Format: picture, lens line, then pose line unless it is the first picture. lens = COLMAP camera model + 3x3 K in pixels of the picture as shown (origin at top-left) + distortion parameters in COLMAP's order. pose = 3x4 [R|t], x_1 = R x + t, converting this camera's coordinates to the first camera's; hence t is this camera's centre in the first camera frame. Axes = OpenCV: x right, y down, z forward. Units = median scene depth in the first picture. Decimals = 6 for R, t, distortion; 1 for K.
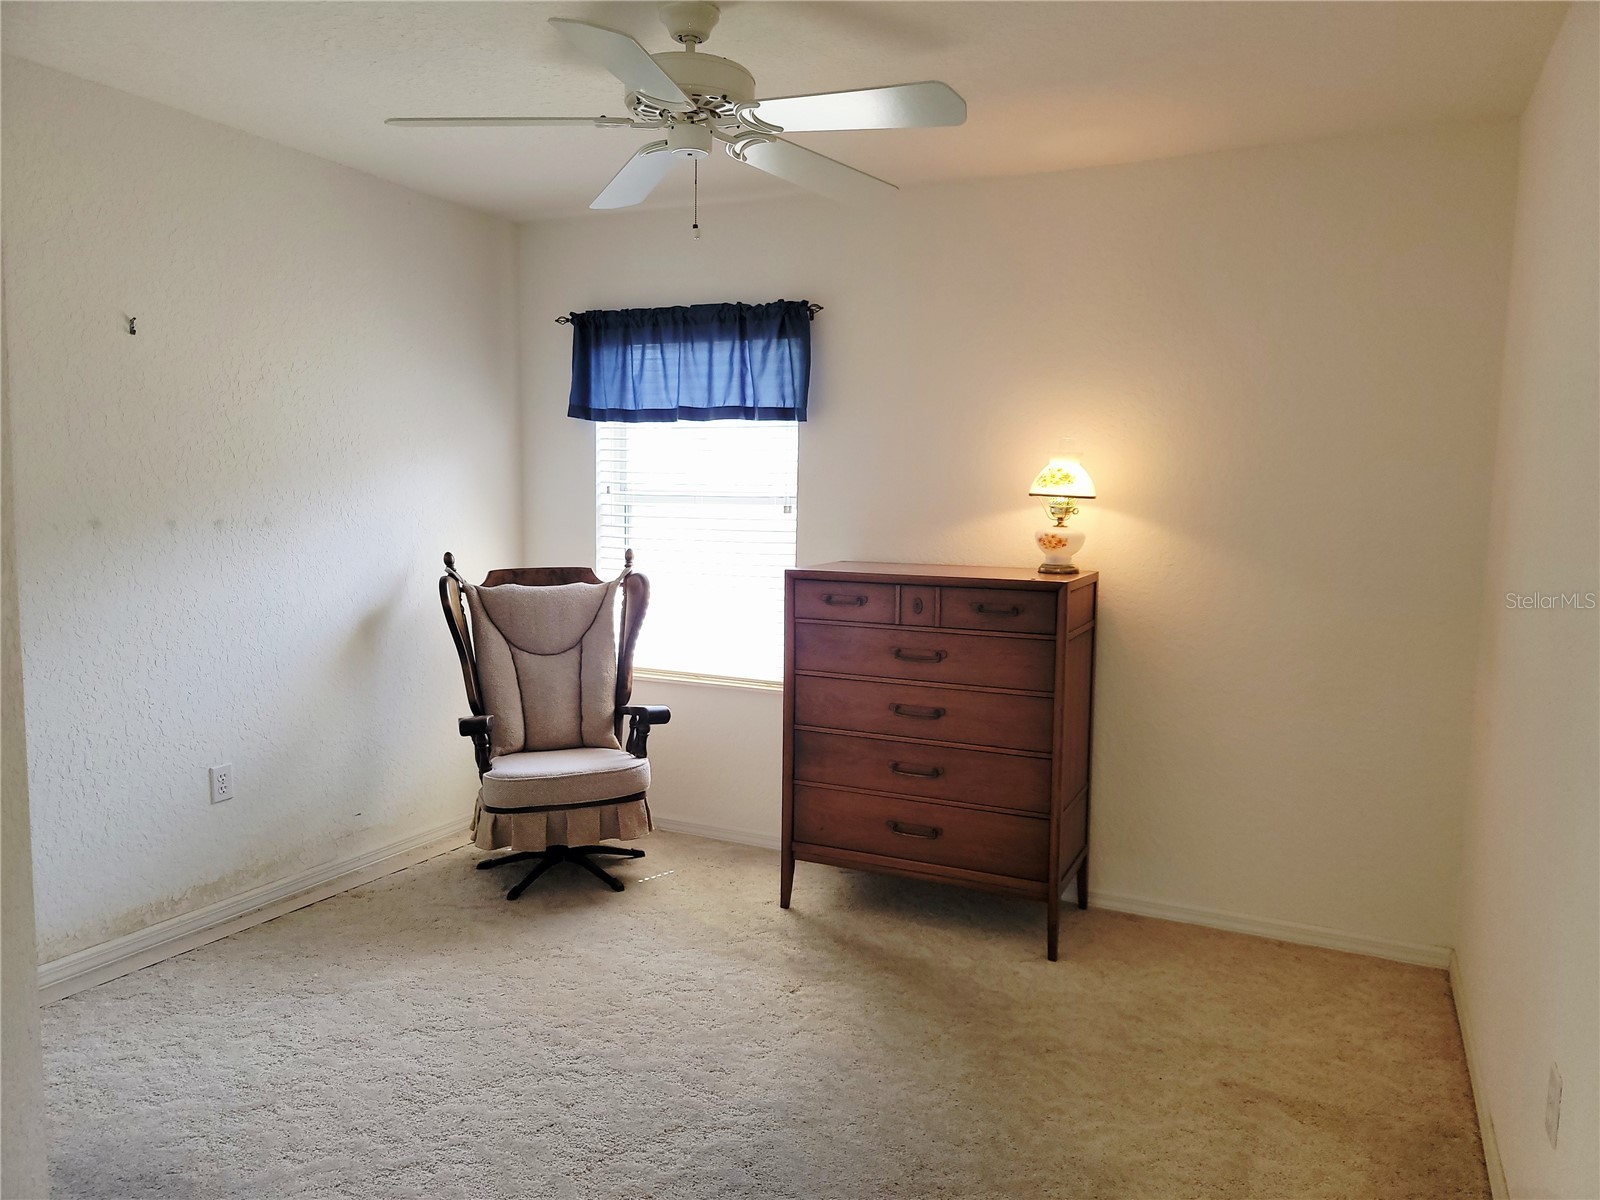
lens RADIAL K [[1104.3, 0, 814.0], [0, 1104.3, 595.9], [0, 0, 1]] dist [0.064992, -0.055431]
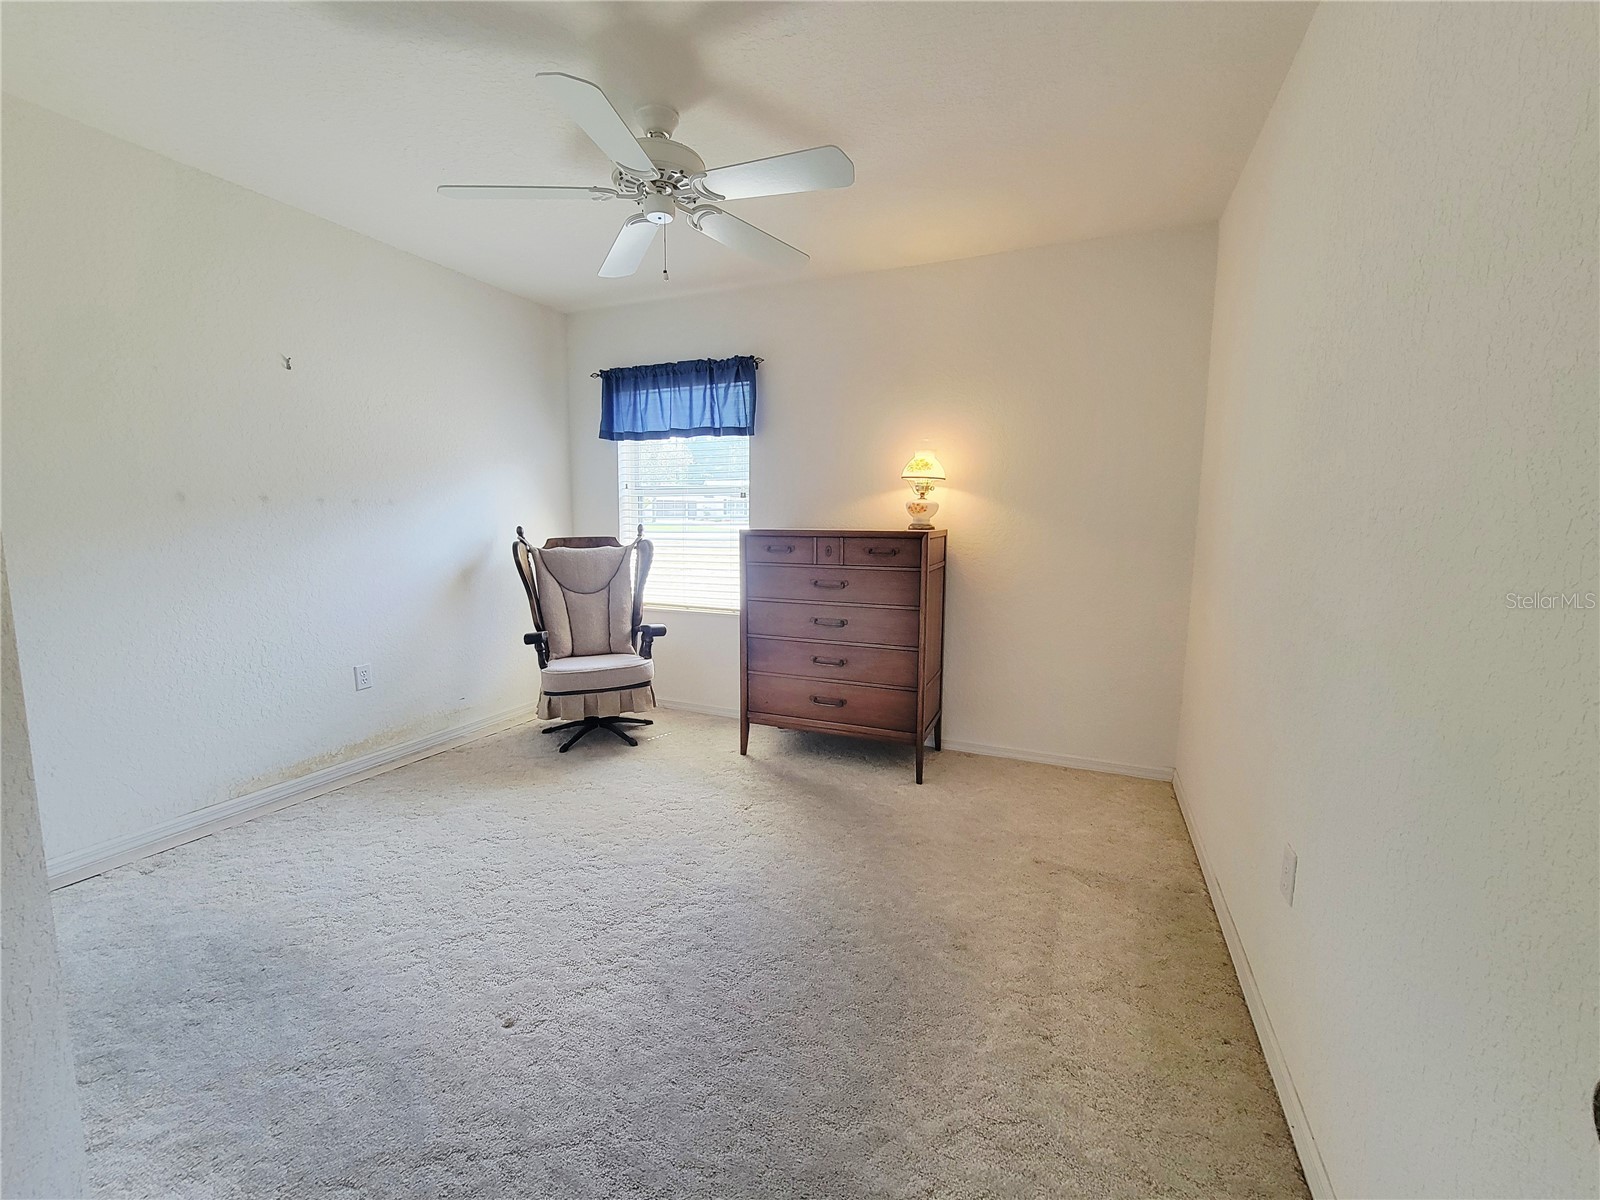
lens RADIAL K [[652.9, 0, 792.8], [0, 652.9, 589.7], [0, 0, 1]] dist [-0.009160, 0.000633]
pose [[0.999430, -0.013571, 0.030923, 0.018625], [0.012978, 0.999729, 0.019306, 0.044342], [-0.031176, -0.018894, 0.999335, 0.125532]]
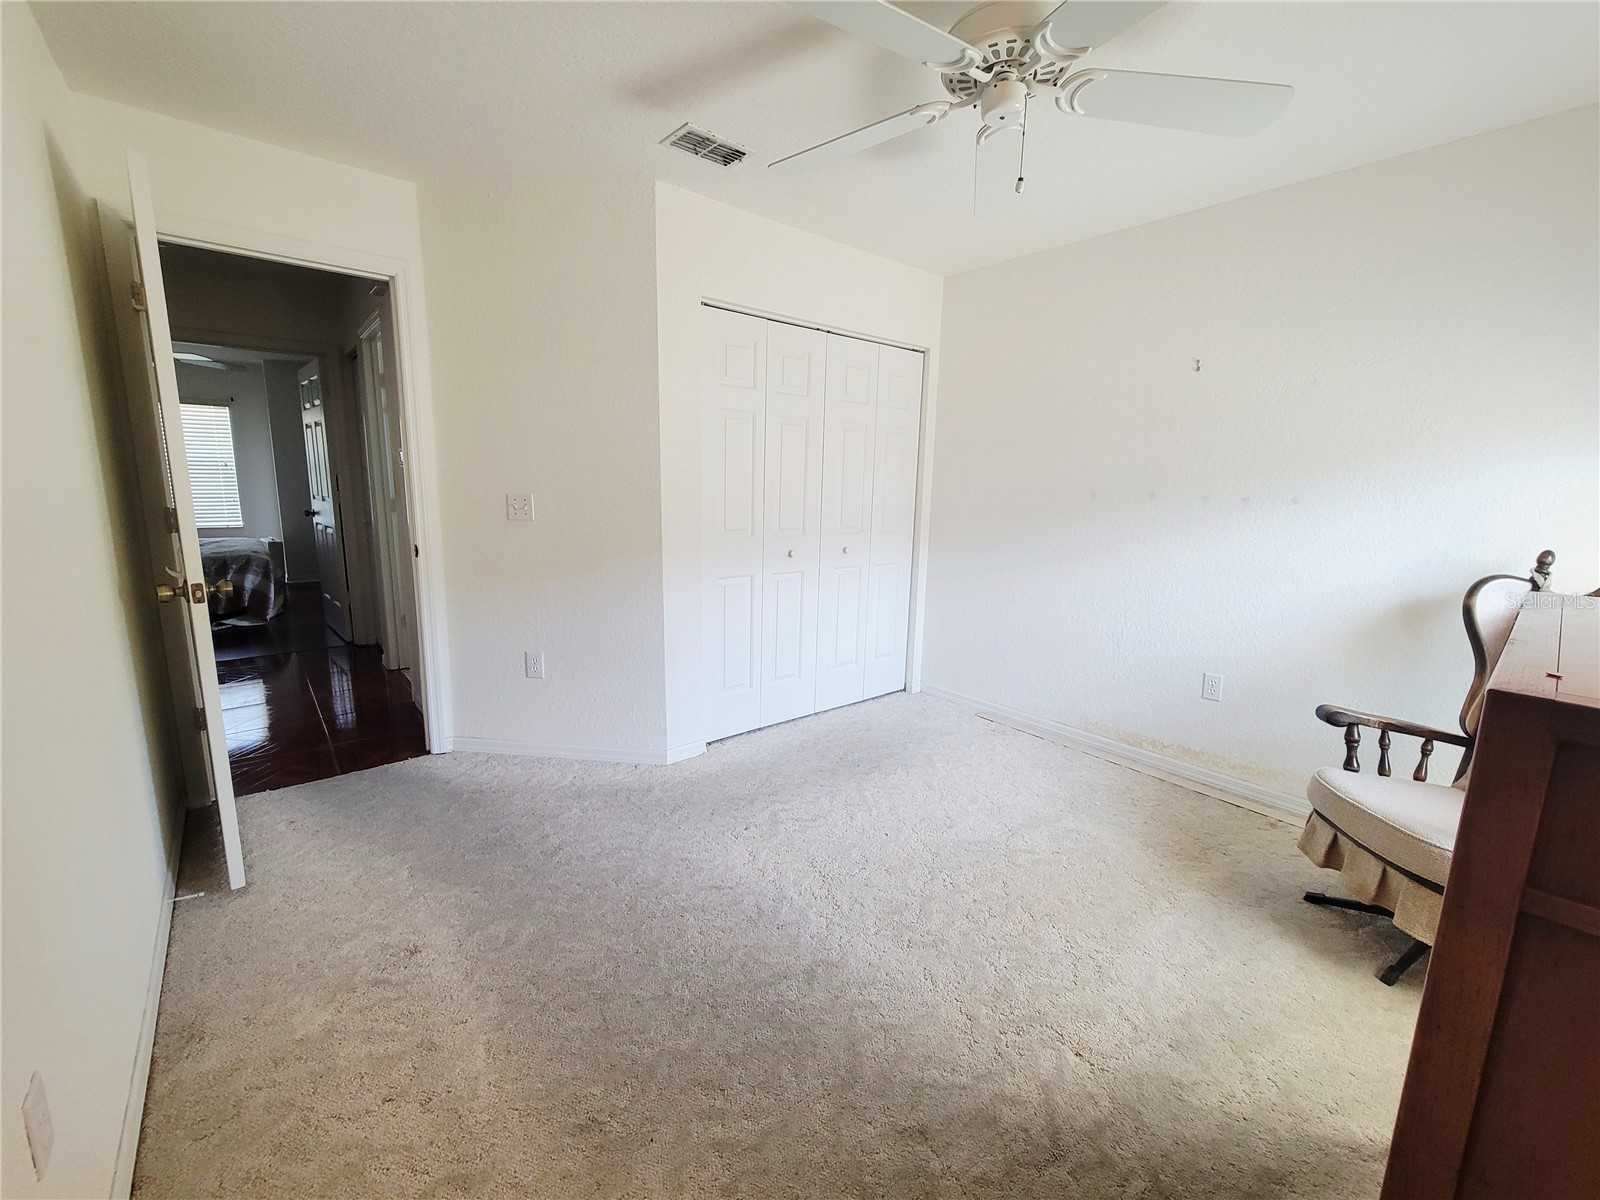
lens RADIAL K [[652.9, 0, 788.5], [0, 652.9, 595.9], [0, 0, 1]] dist [-0.009160, 0.000633]
pose [[-0.418113, 0.133691, -0.898503, 0.431264], [-0.113902, 0.973589, 0.197866, -0.046581], [0.901226, 0.185072, -0.391843, 0.867725]]
